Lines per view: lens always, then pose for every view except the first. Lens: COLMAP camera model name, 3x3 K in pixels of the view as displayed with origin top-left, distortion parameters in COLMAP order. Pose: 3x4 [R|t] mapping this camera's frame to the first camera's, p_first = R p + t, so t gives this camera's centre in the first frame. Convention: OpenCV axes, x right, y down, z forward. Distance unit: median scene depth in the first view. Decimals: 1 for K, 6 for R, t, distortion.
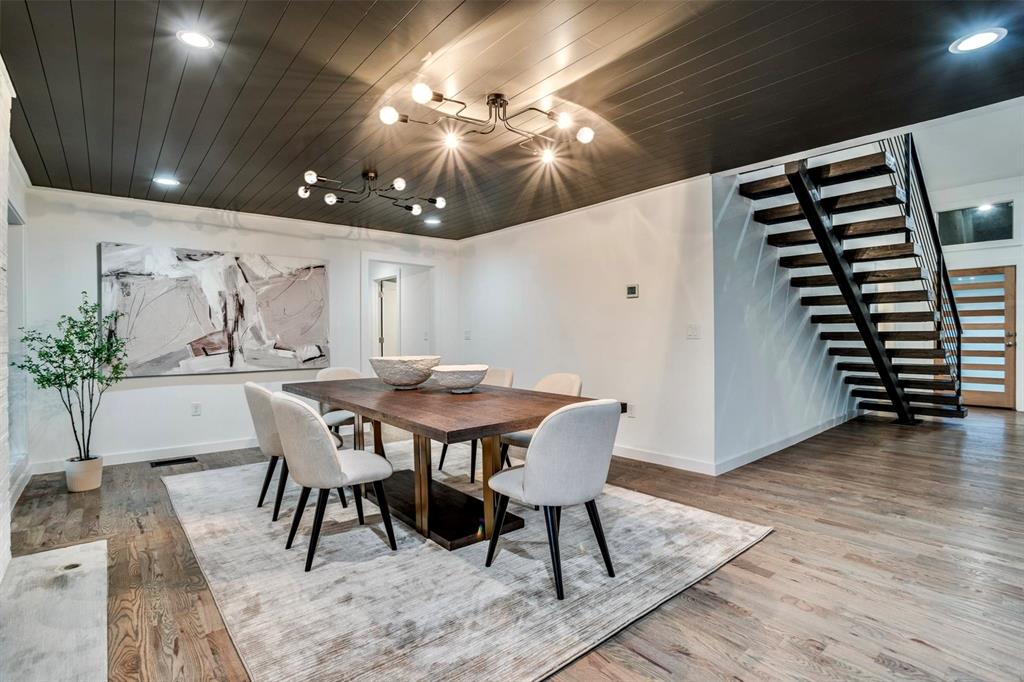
lens RADIAL K [[501.1, 0, 512.6], [0, 501.1, 337.2], [0, 0, 1]] dist [0.001735, 0.000386]
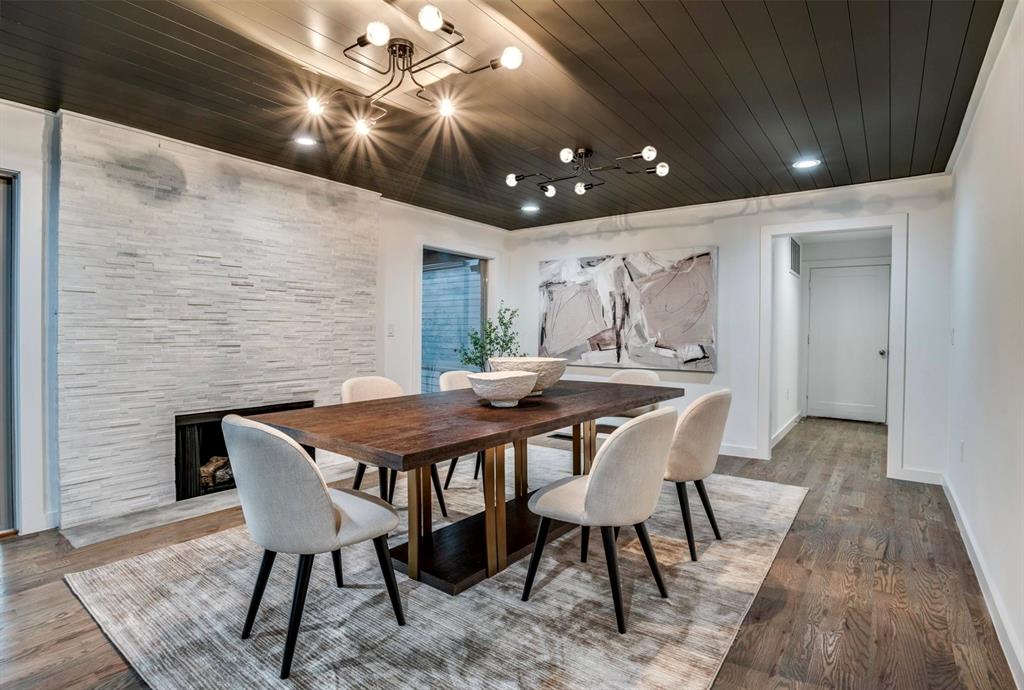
lens RADIAL K [[526.9, 0, 515.3], [0, 526.9, 339.9], [0, 0, 1]] dist [-0.006761, -0.000186]
pose [[0.284245, 0.021120, -0.958519, 0.442583], [-0.015627, 0.999727, 0.017394, -0.003933], [0.958624, 0.010035, 0.284497, 0.470644]]
